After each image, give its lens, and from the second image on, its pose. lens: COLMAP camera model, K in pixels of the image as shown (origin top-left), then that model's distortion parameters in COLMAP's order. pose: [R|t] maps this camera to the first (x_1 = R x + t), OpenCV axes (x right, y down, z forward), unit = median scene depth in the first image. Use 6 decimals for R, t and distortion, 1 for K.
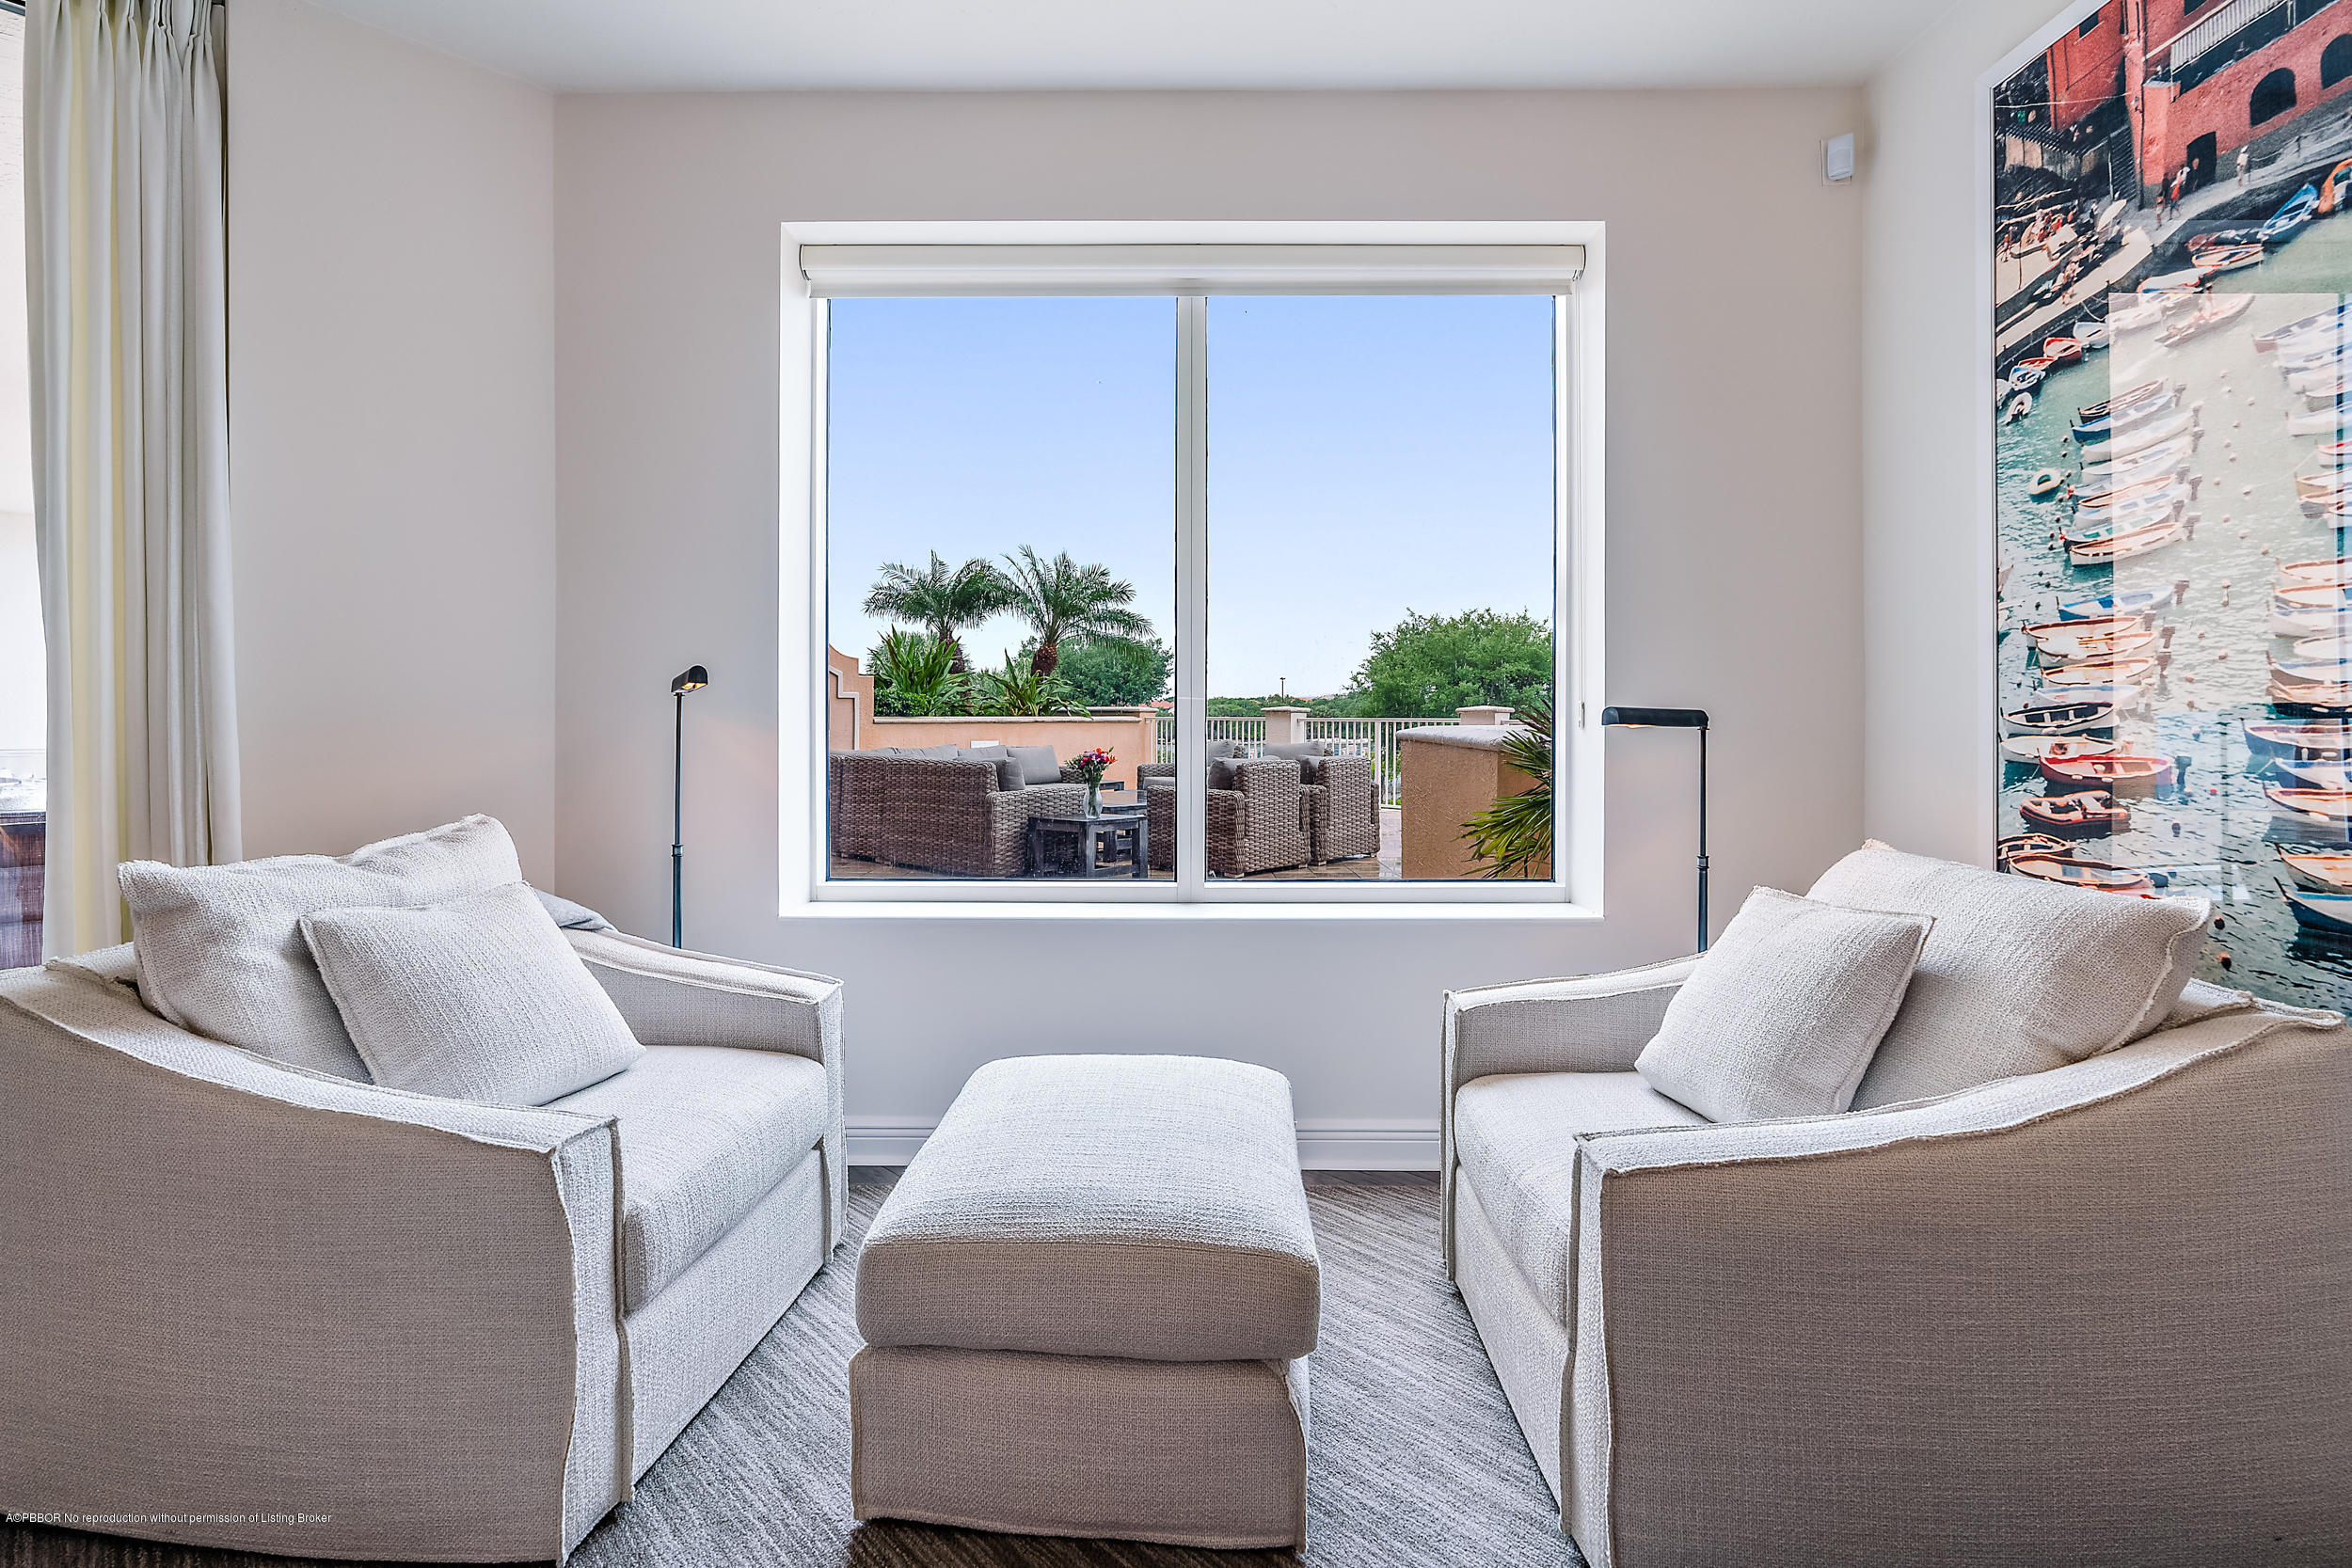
lens RADIAL K [[1083.3, 0, 1171.1], [0, 1083.3, 713.9], [0, 0, 1]] dist [-0.000124, 0.000986]
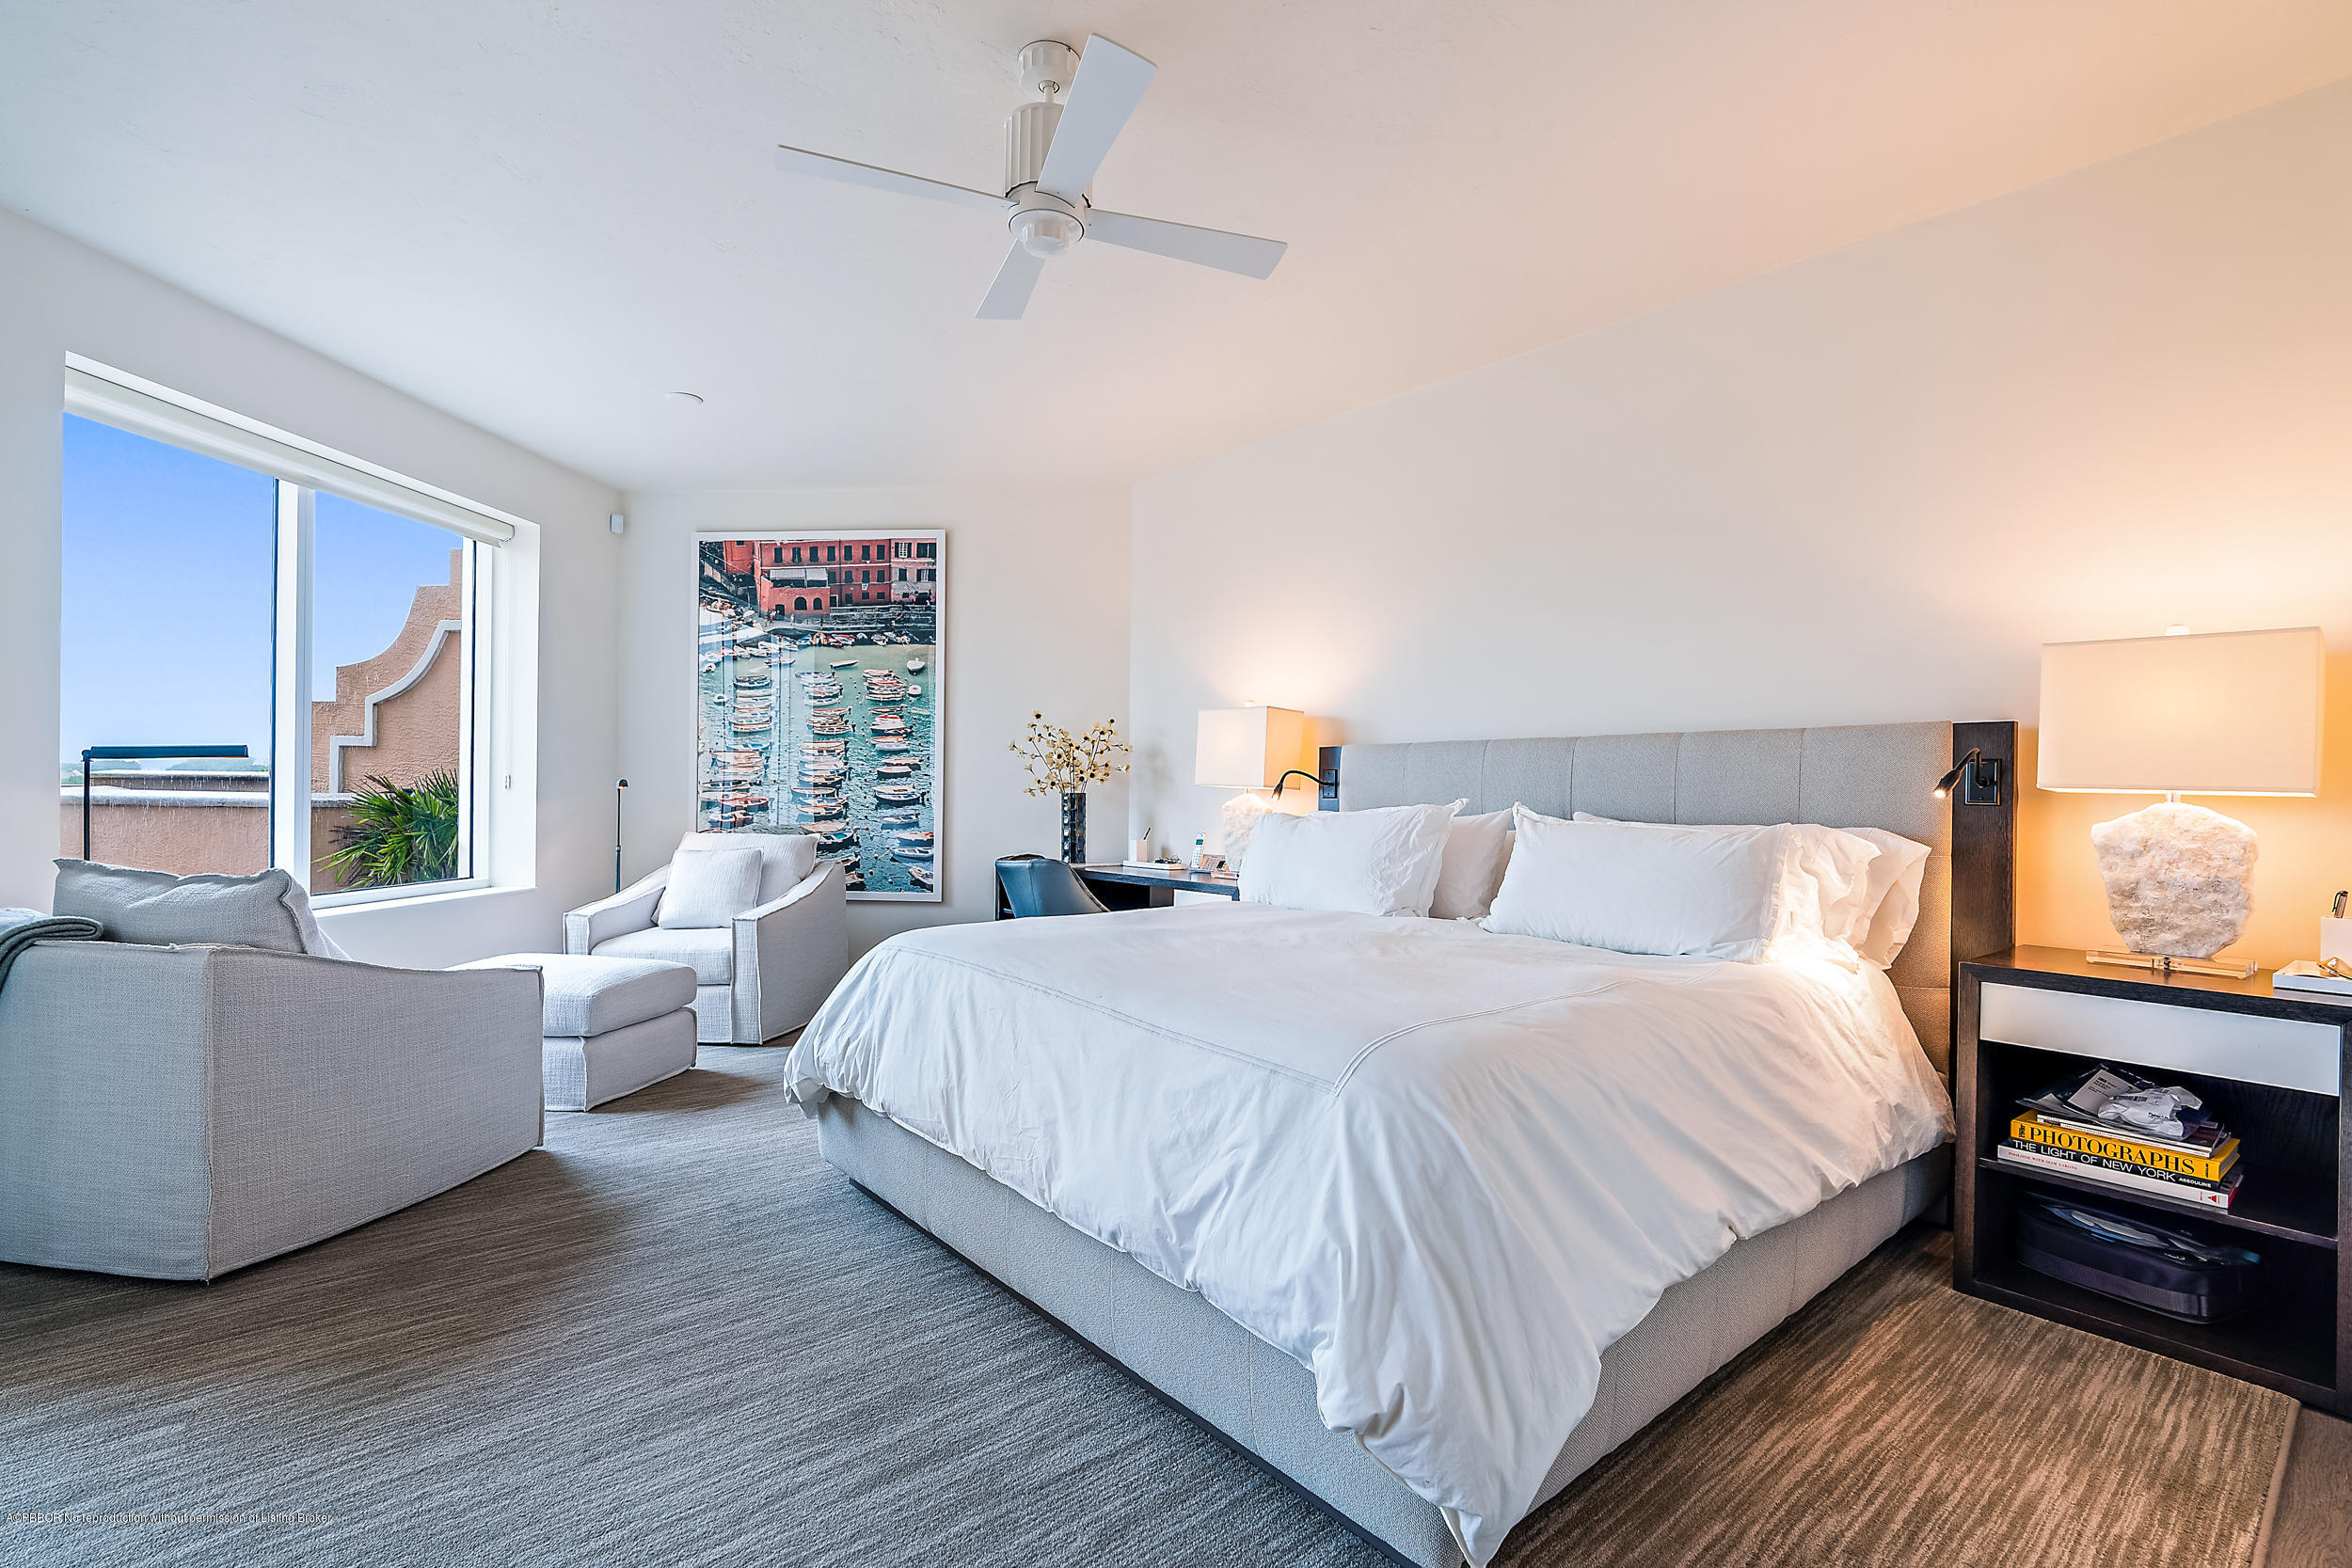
lens RADIAL K [[1077.4, 0, 1174.5], [0, 1077.4, 774.5], [0, 0, 1]] dist [-0.002551, 0.000692]
pose [[0.090189, 0.008466, 0.995889, -1.790466], [-0.010439, 0.999917, -0.007555, -0.013998], [-0.995870, -0.009715, 0.090270, -0.384922]]
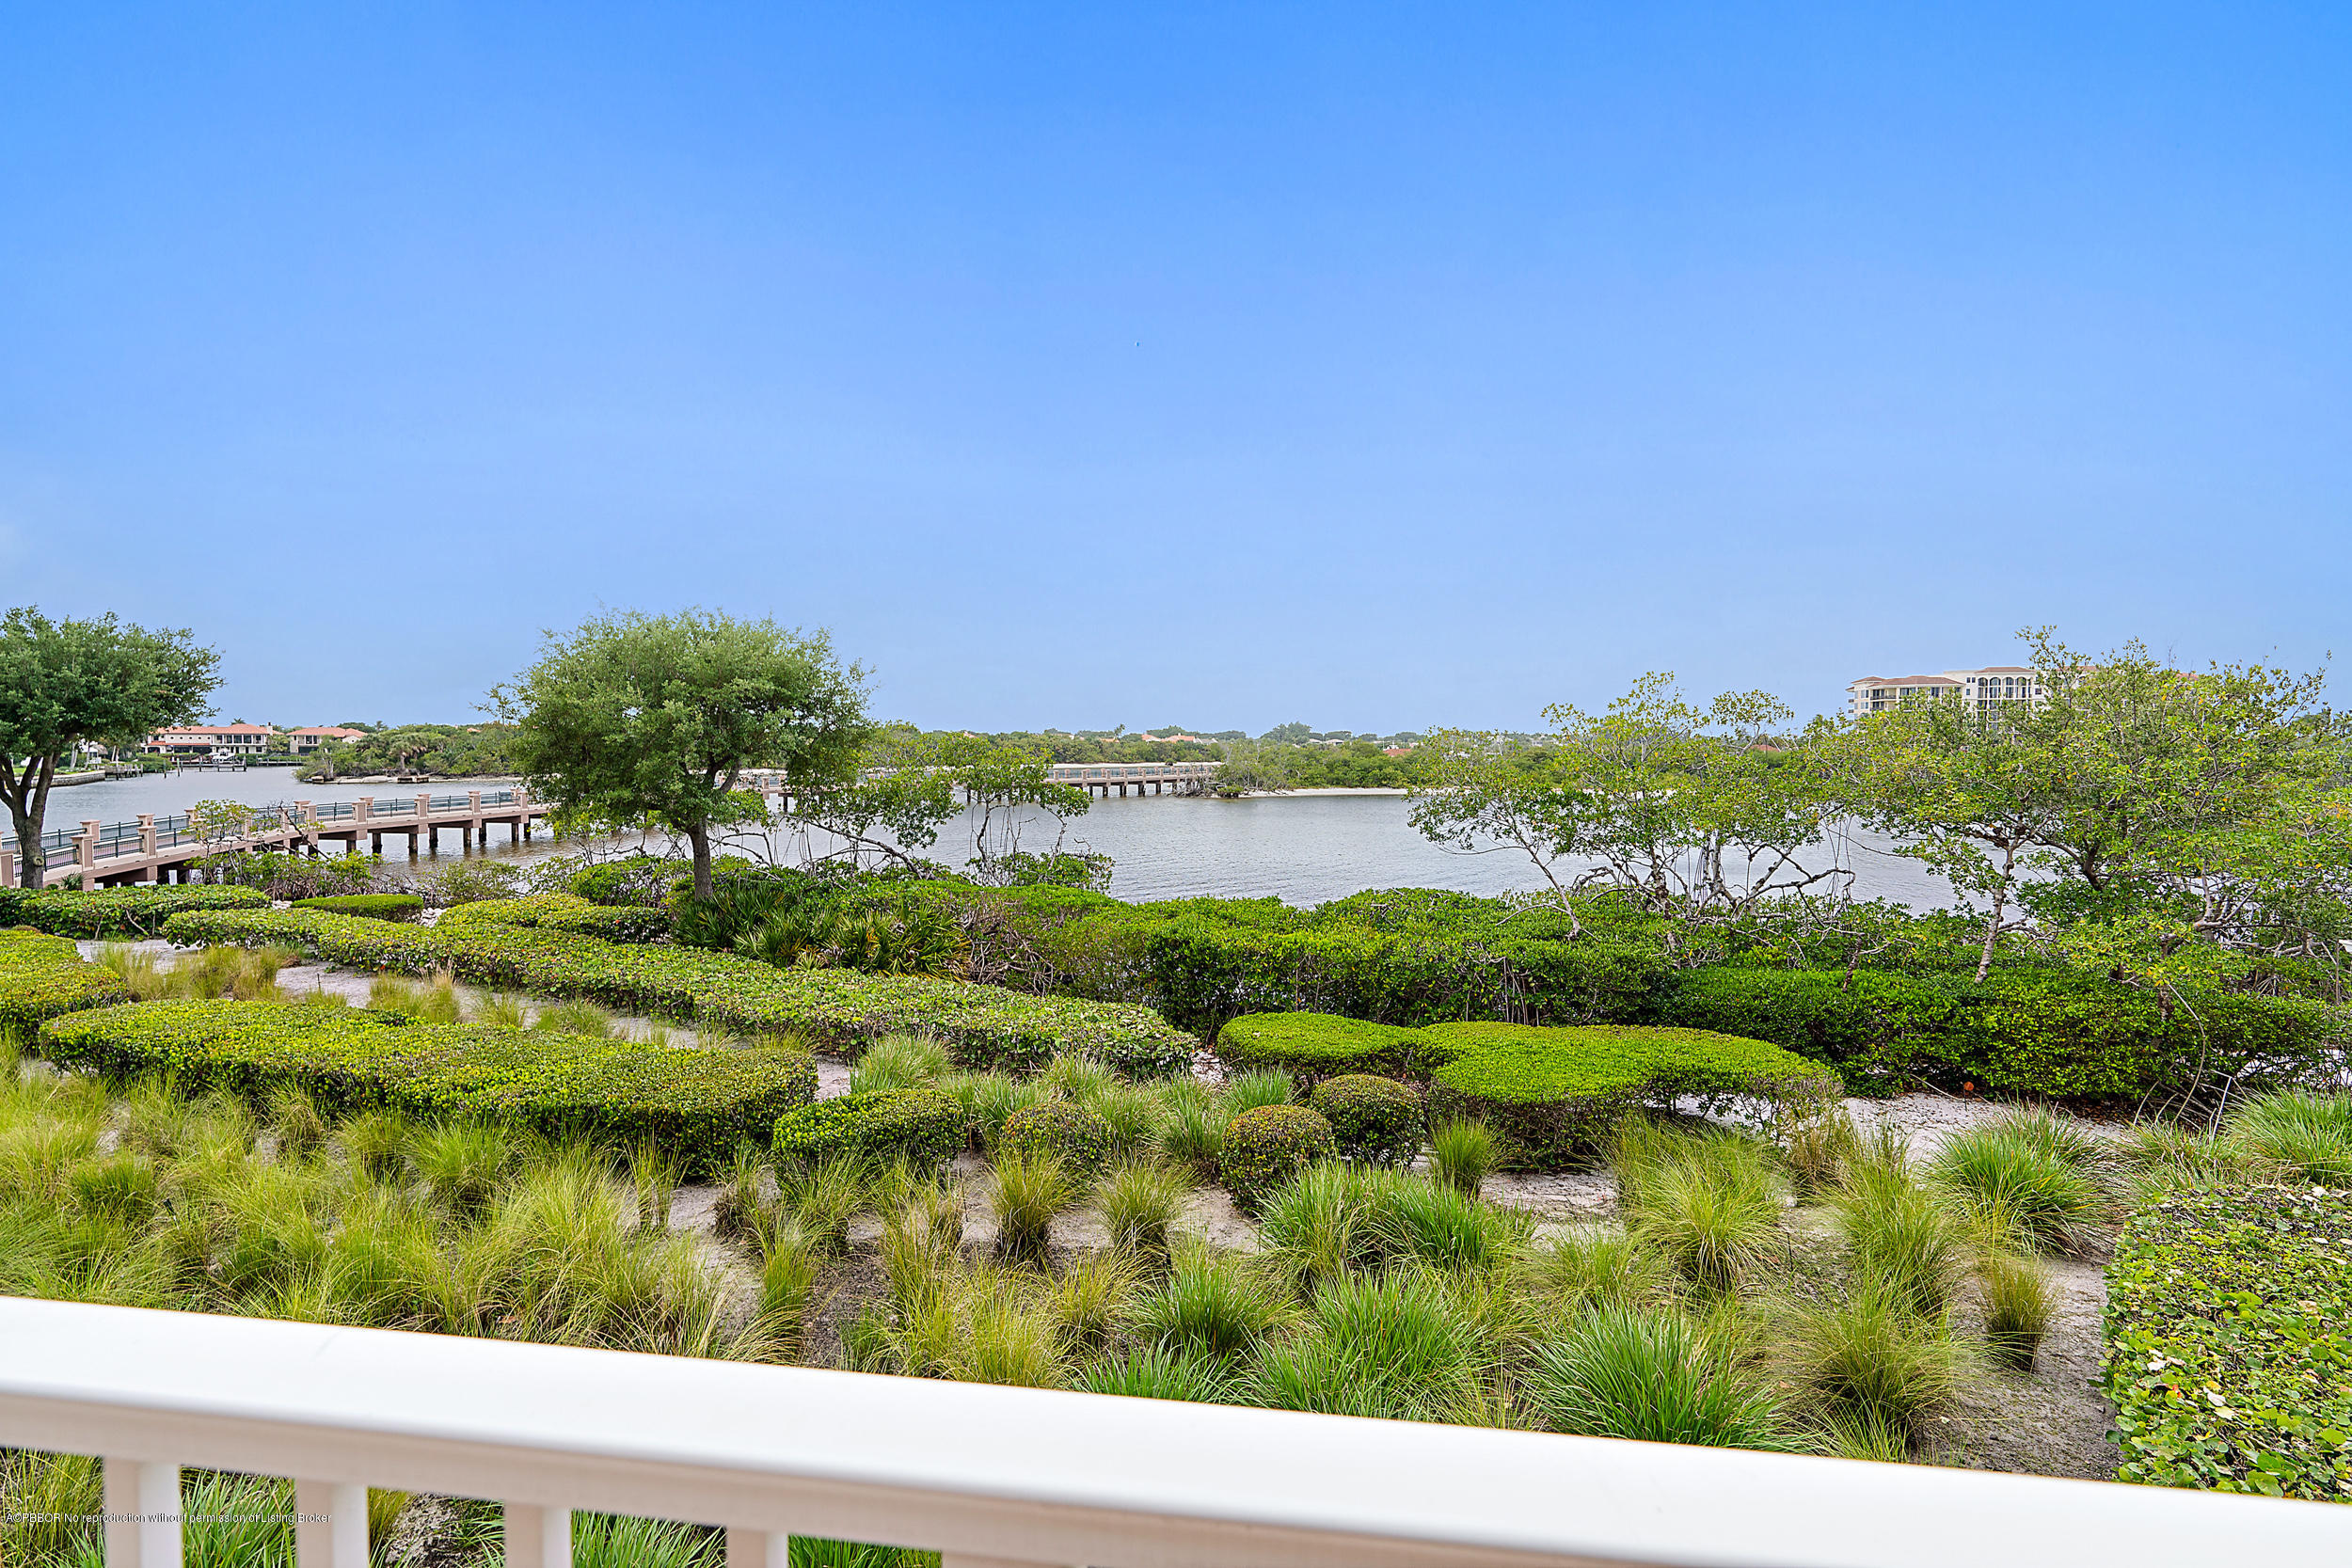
lens RADIAL K [[1082.0, 0, 1166.9], [0, 1082.0, 782.1], [0, 0, 1]] dist [-0.000635, 0.000528]
pose [[0.801529, -0.019623, 0.597634, 2.080310], [-0.001700, 0.999383, 0.035094, -0.111434], [-0.597953, -0.029144, 0.801001, 5.103257]]
